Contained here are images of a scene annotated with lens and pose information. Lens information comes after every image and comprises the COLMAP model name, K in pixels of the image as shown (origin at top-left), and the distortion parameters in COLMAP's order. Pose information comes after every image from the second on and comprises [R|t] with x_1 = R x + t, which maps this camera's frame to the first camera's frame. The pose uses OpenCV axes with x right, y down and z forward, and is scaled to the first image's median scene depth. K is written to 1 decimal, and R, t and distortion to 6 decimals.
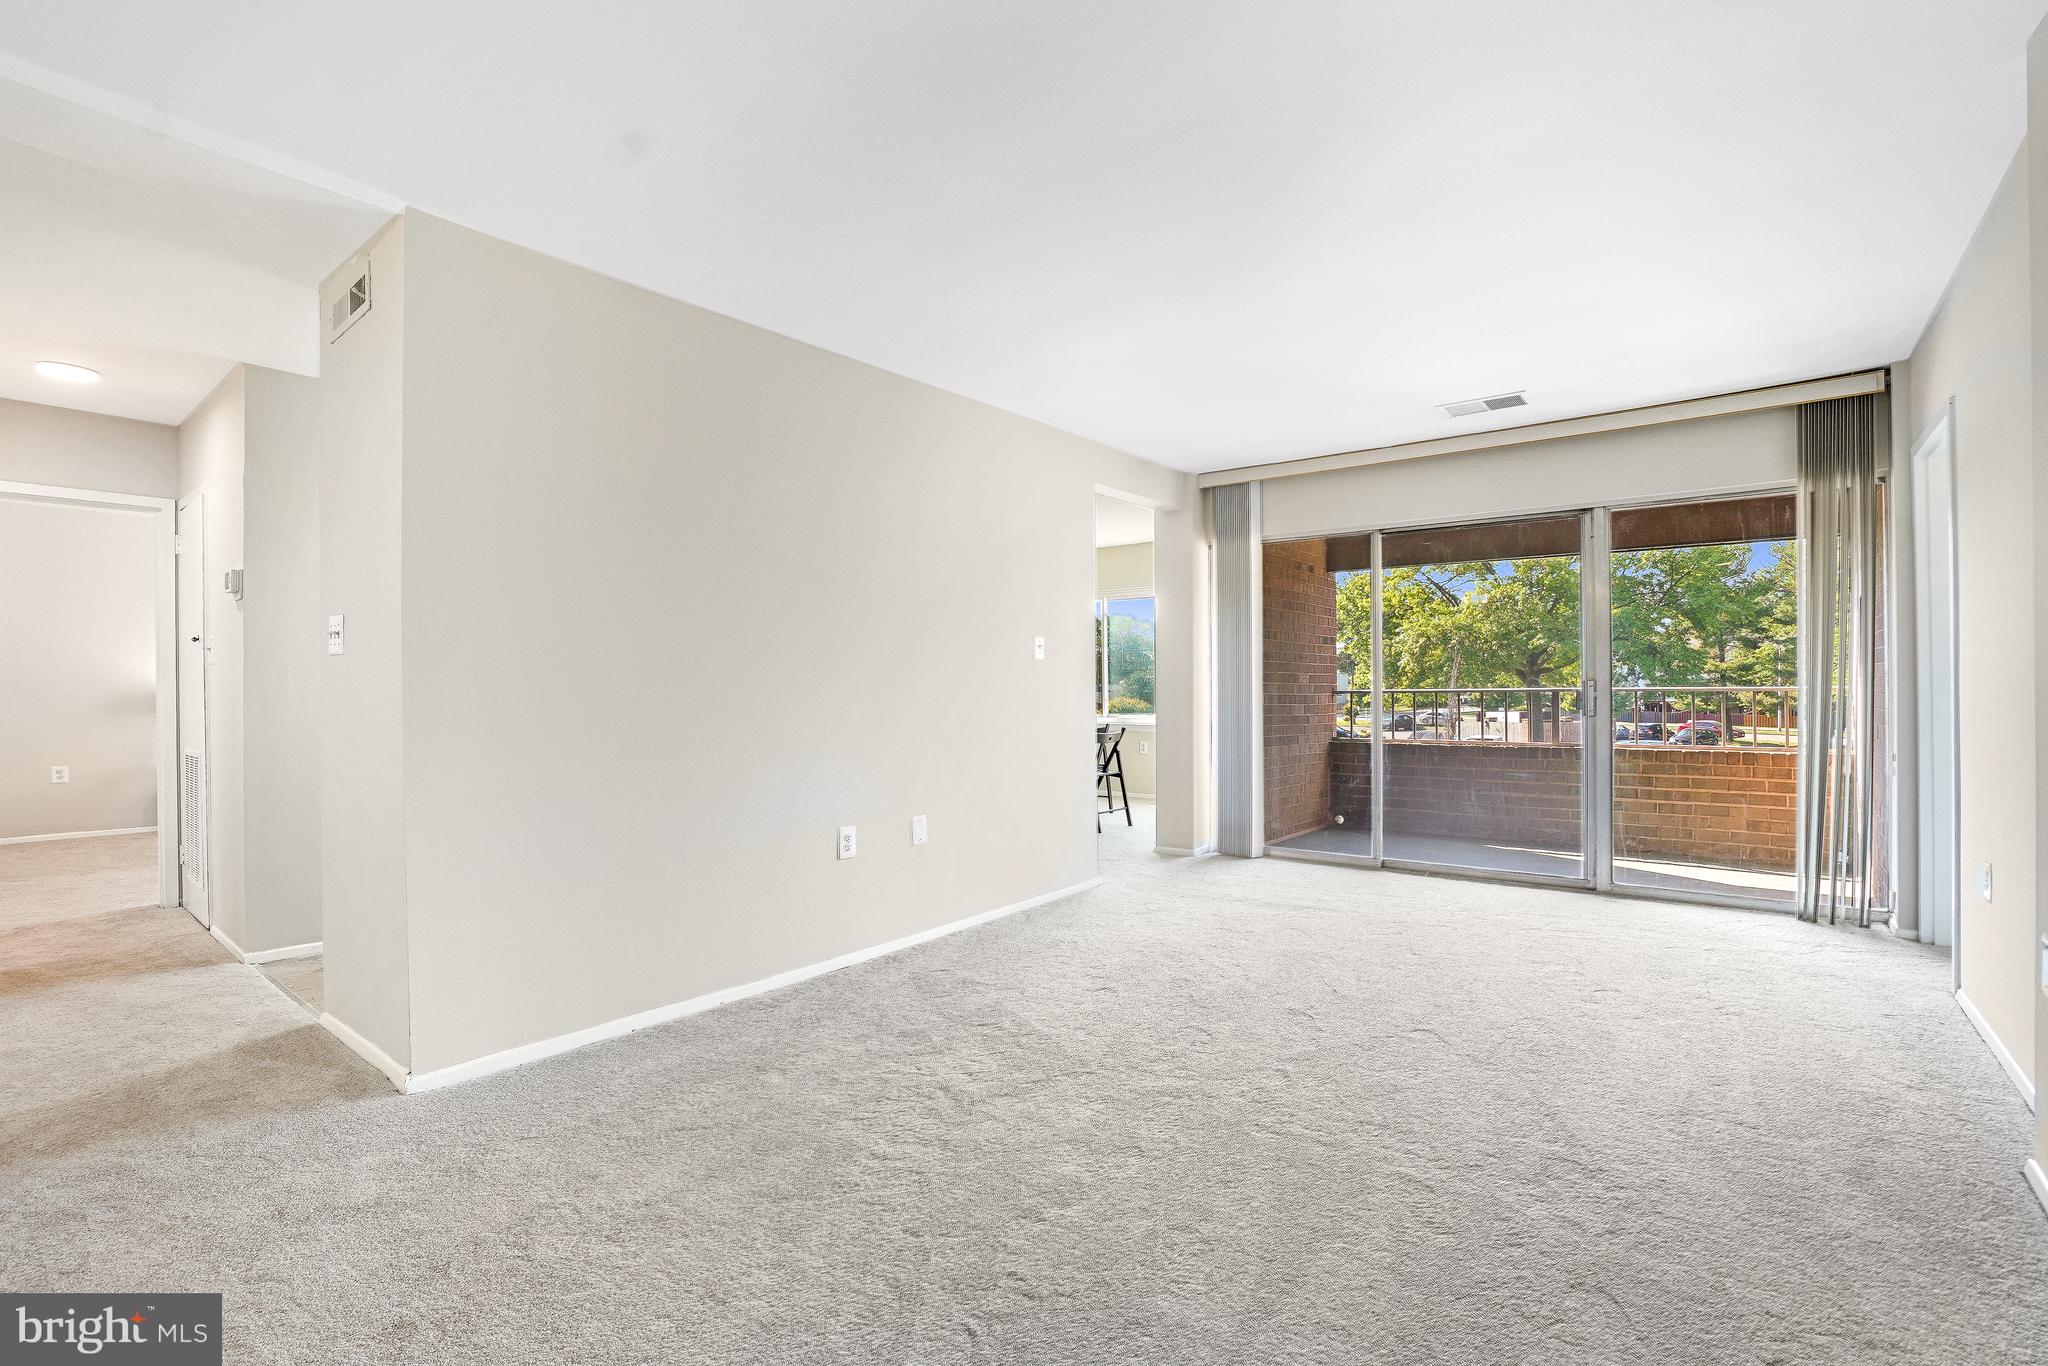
lens RADIAL K [[924.1, 0, 1040.6], [0, 924.1, 691.6], [0, 0, 1]] dist [-0.007881, 0.002337]
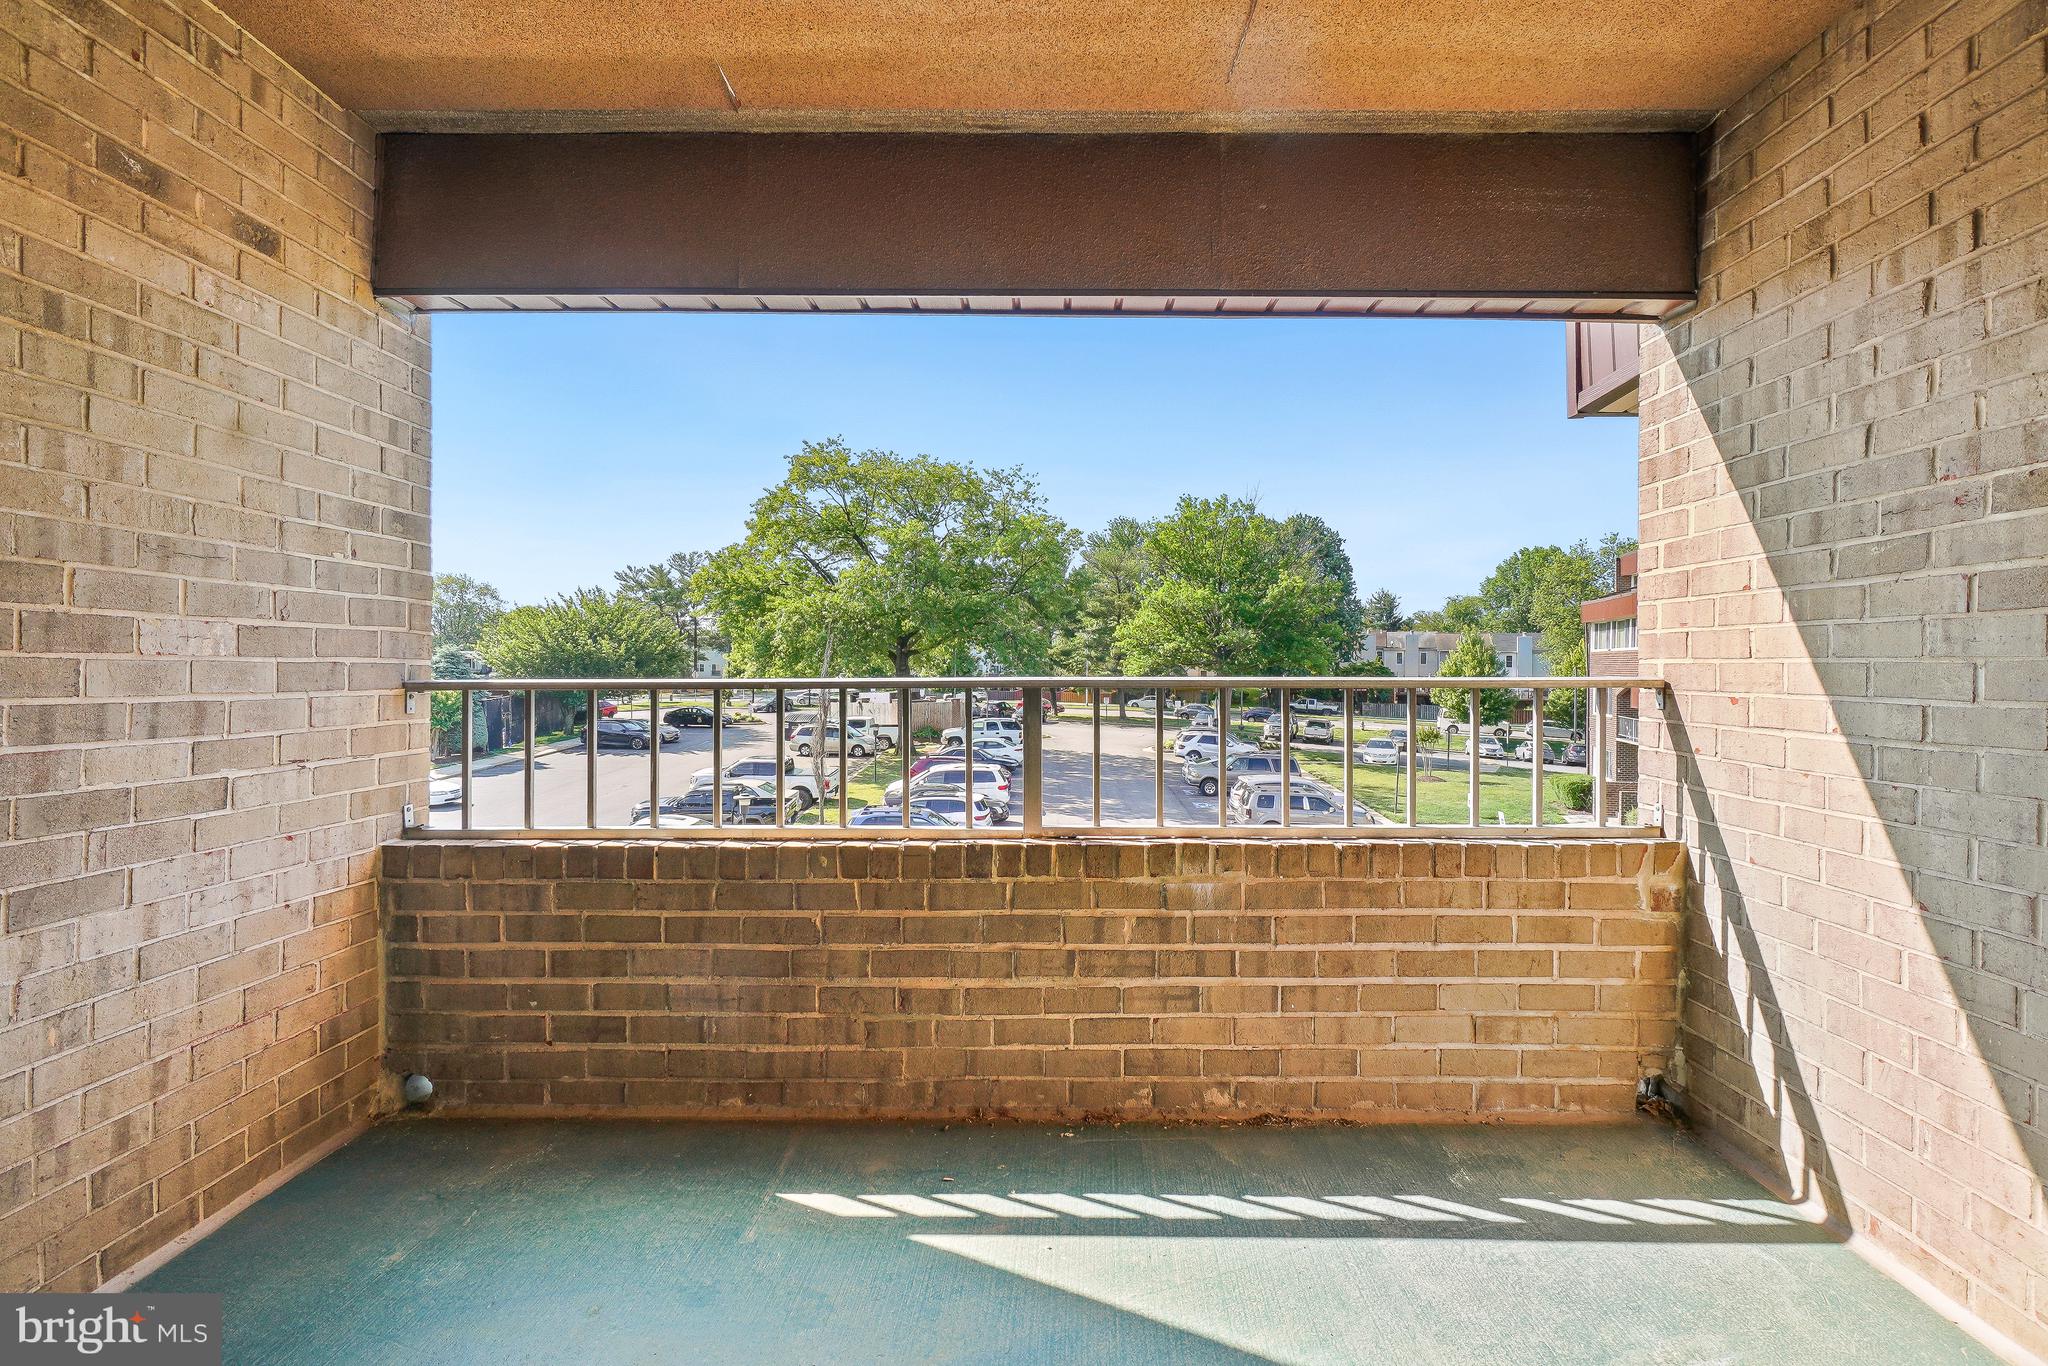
lens RADIAL K [[924.1, 0, 1093.5], [0, 924.1, 663.7], [0, 0, 1]] dist [-0.007881, 0.002337]
pose [[0.766696, 0.008577, 0.641953, 0.431366], [-0.002696, 0.999945, -0.010139, -0.006172], [-0.642005, 0.006043, 0.766677, 0.884485]]
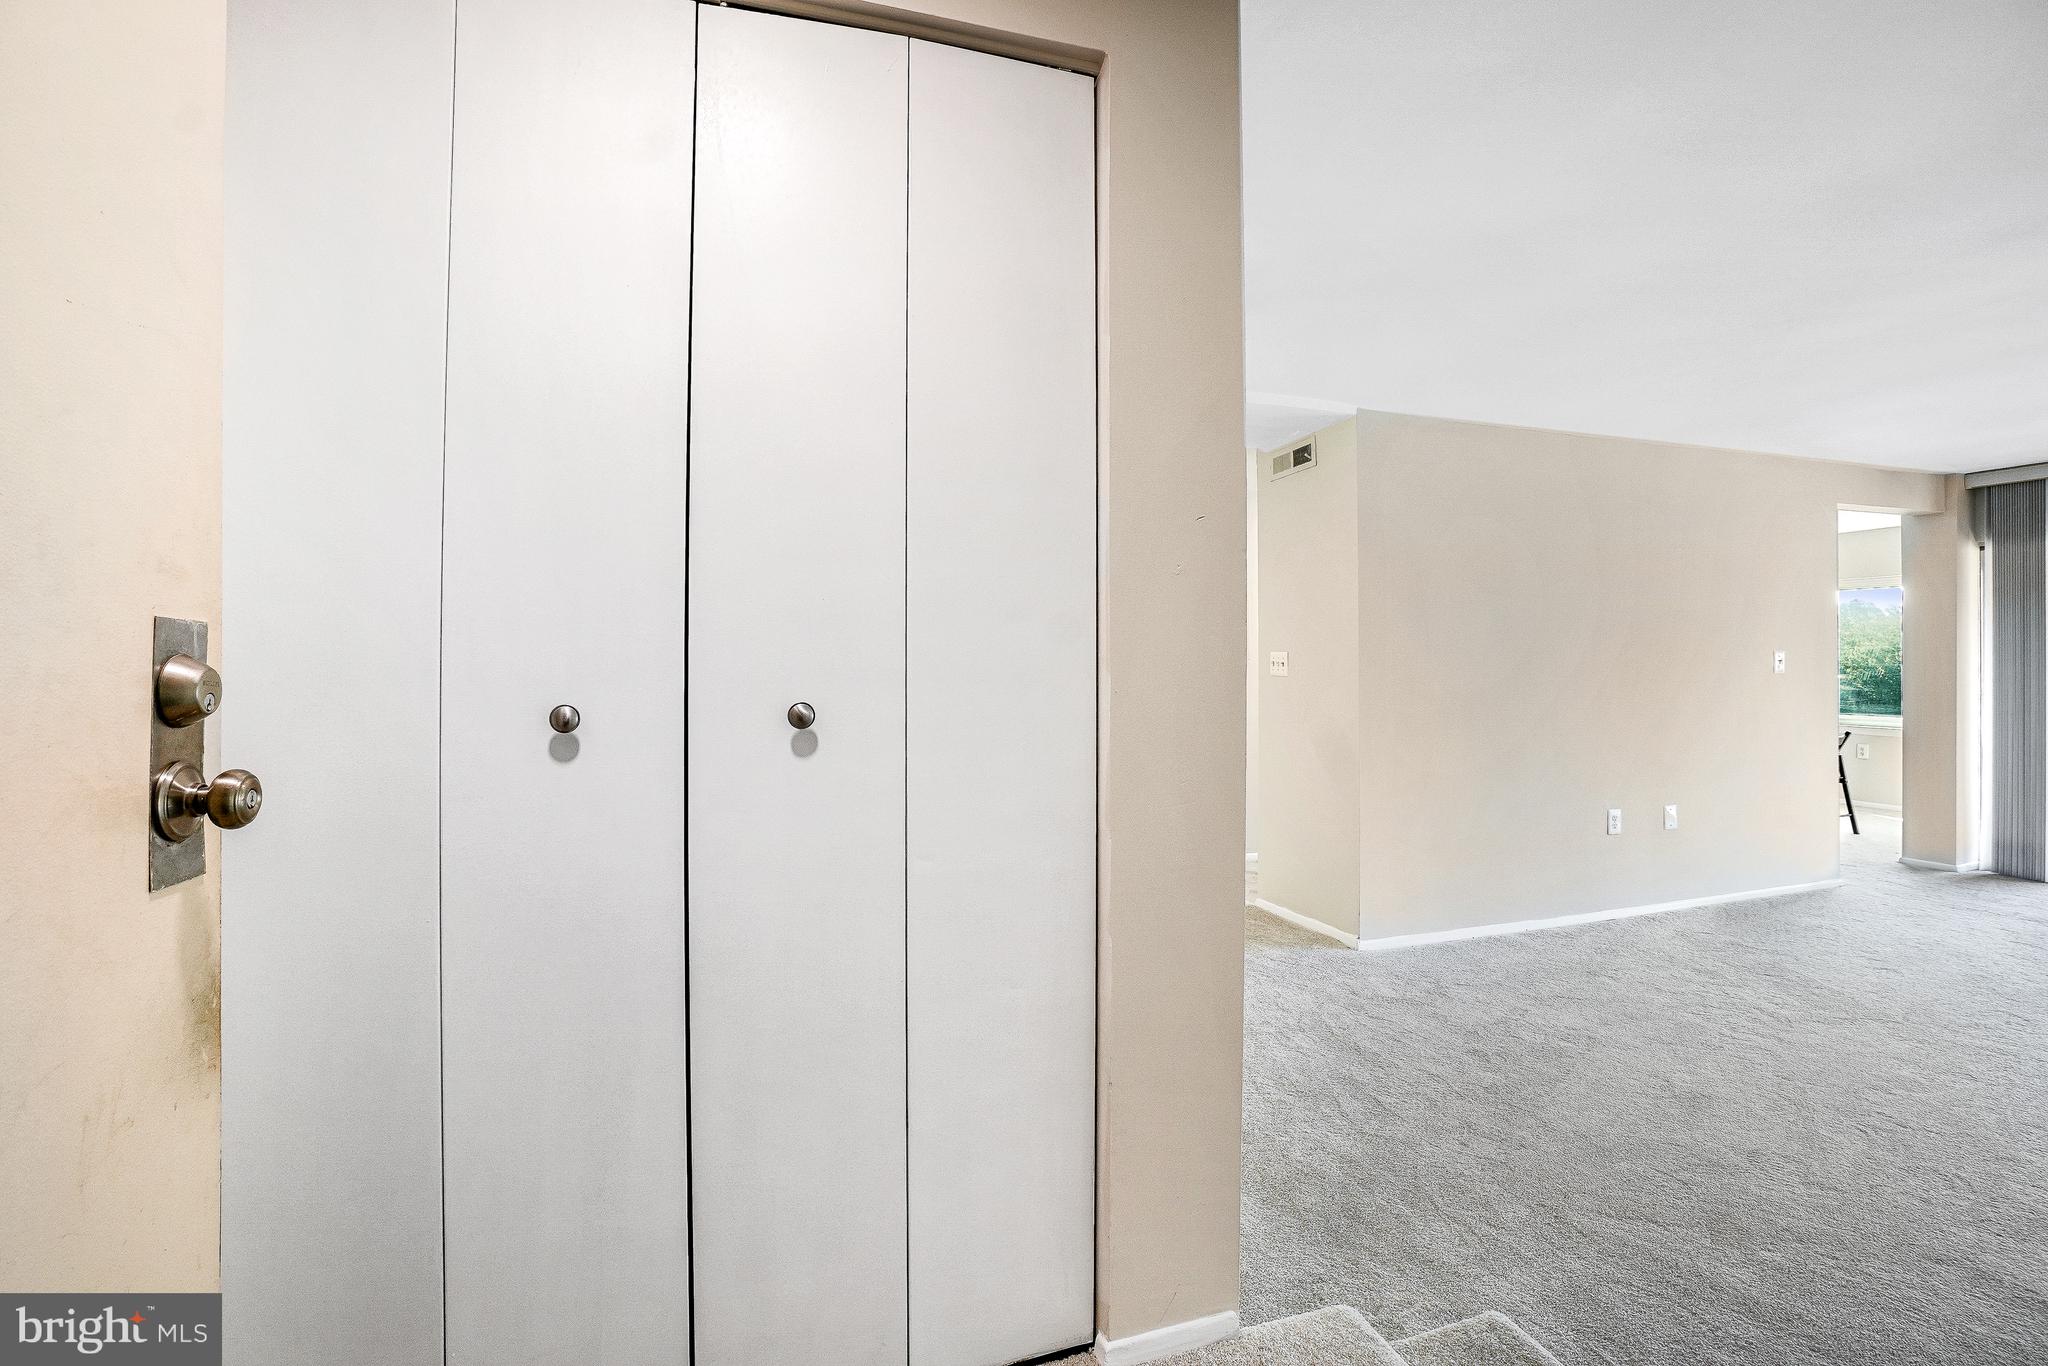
lens RADIAL K [[924.1, 0, 1078.4], [0, 924.1, 671.6], [0, 0, 1]] dist [-0.007881, 0.002337]
pose [[0.851418, 0.008157, -0.524424, -0.114628], [-0.007555, 0.999966, 0.003290, -0.027269], [0.524433, 0.001161, 0.851451, -0.304944]]
